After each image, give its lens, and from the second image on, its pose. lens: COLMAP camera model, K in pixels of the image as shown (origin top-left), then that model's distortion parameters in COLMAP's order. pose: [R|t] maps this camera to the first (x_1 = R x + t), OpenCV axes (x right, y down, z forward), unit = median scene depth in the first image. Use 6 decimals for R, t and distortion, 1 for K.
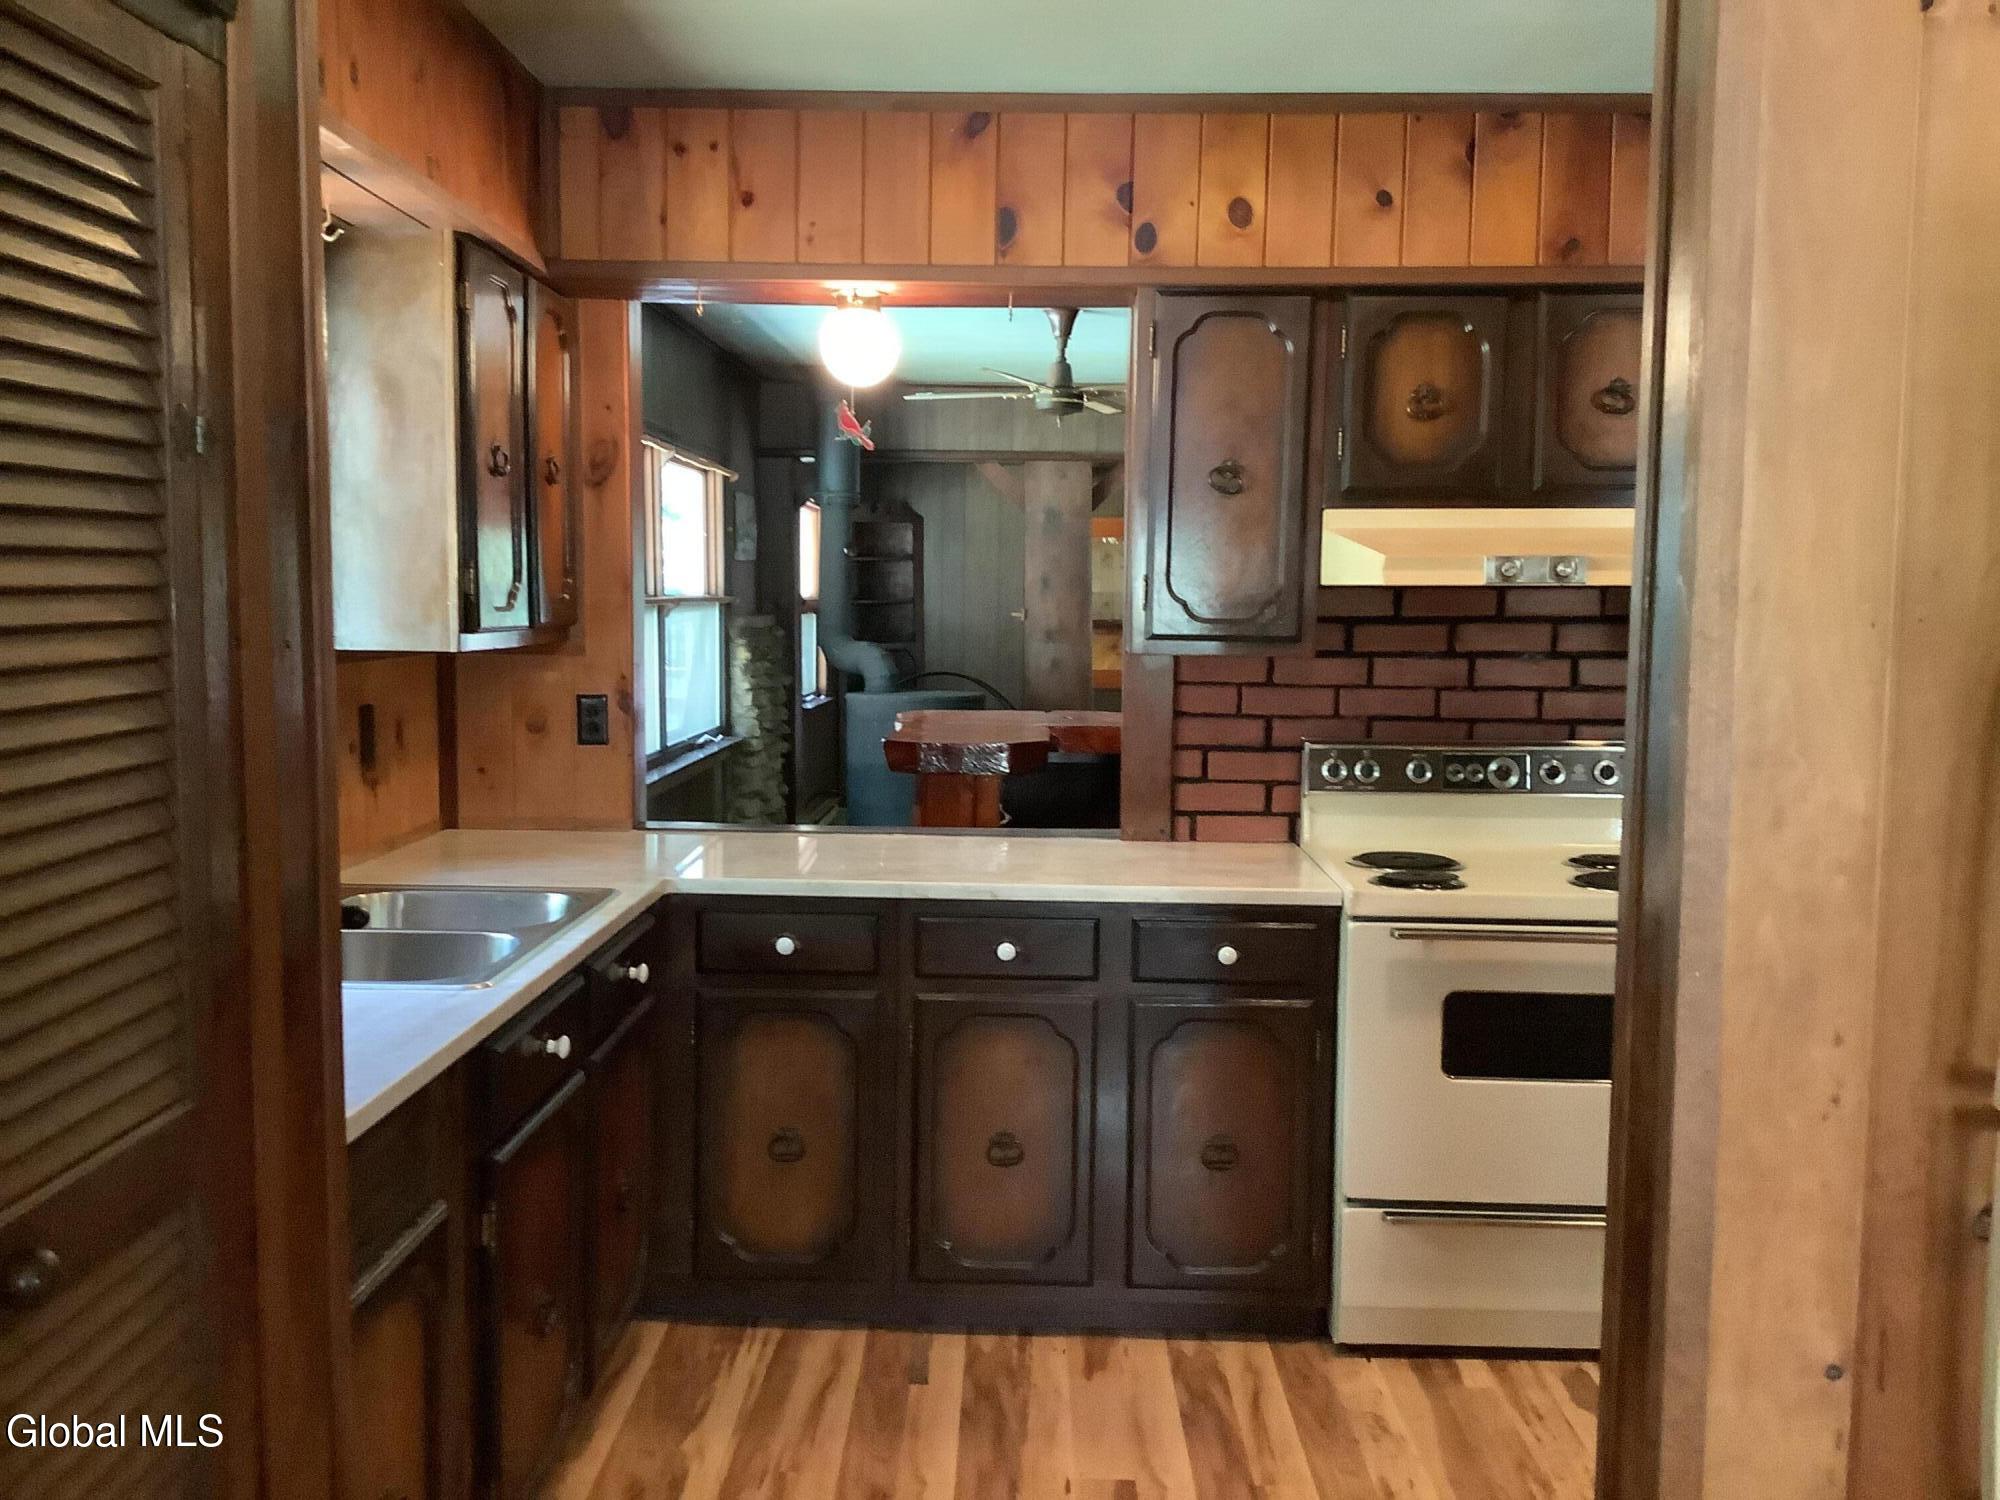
lens RADIAL K [[1816.7, 0, 998.4], [0, 1816.7, 740.9], [0, 0, 1]] dist [0.015369, 0.000000]
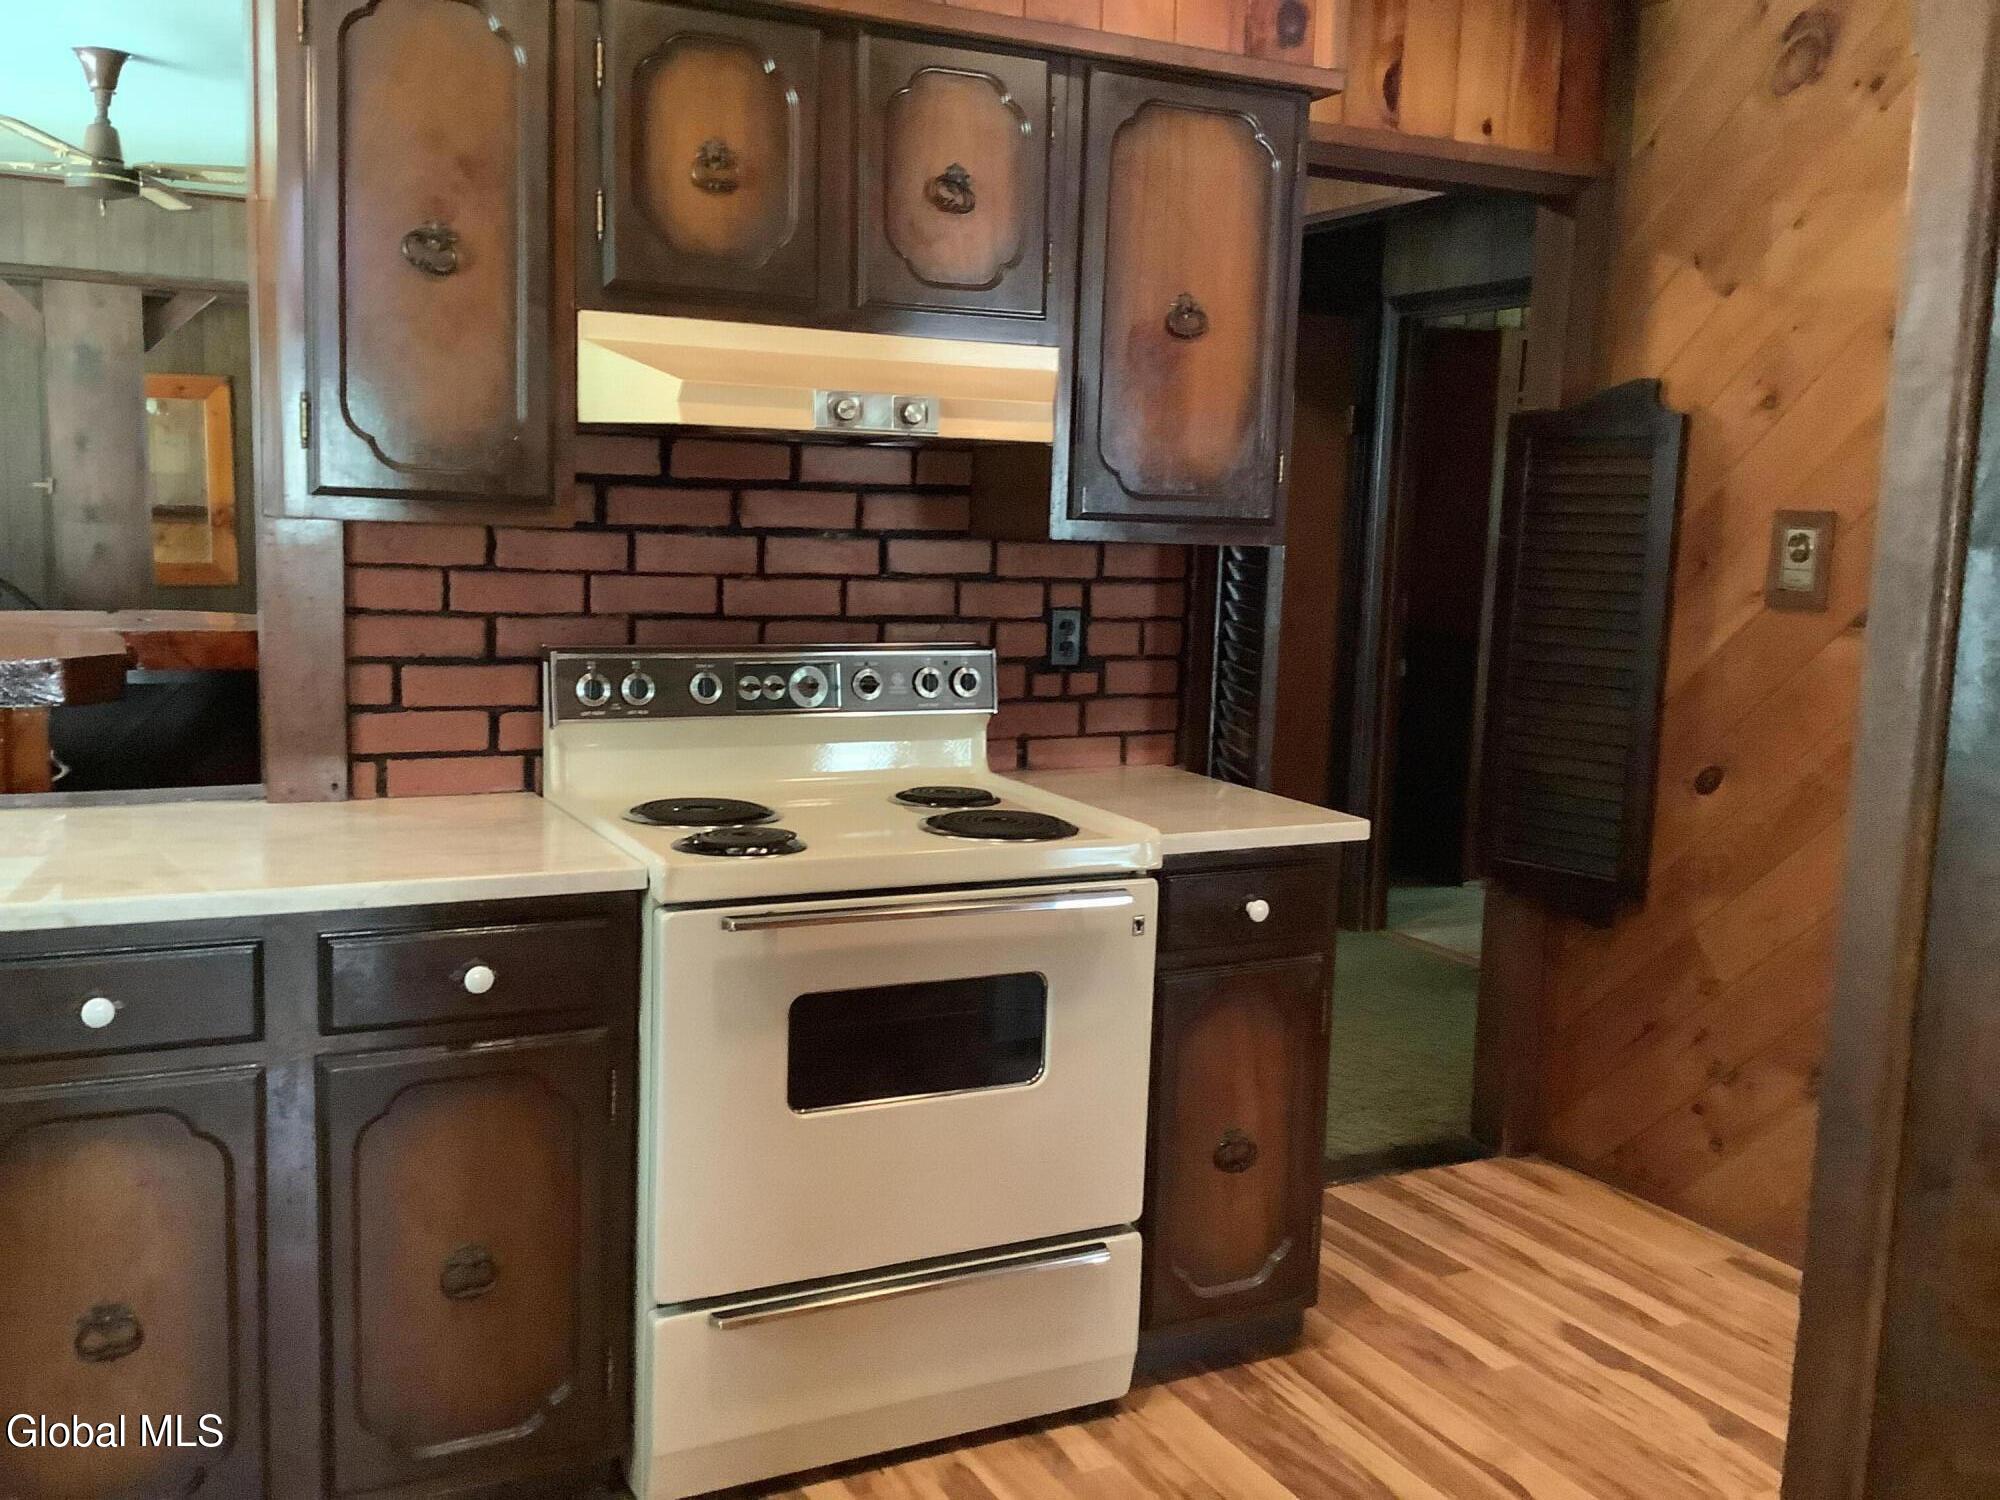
lens RADIAL K [[1816.7, 0, 1008.8], [0, 1816.7, 760.6], [0, 0, 1]] dist [0.015369, 0.000000]
pose [[0.875890, -0.043856, 0.480513, -0.014976], [0.013227, 0.997669, 0.066945, -0.001469], [-0.482329, -0.052281, 0.874429, 0.288945]]
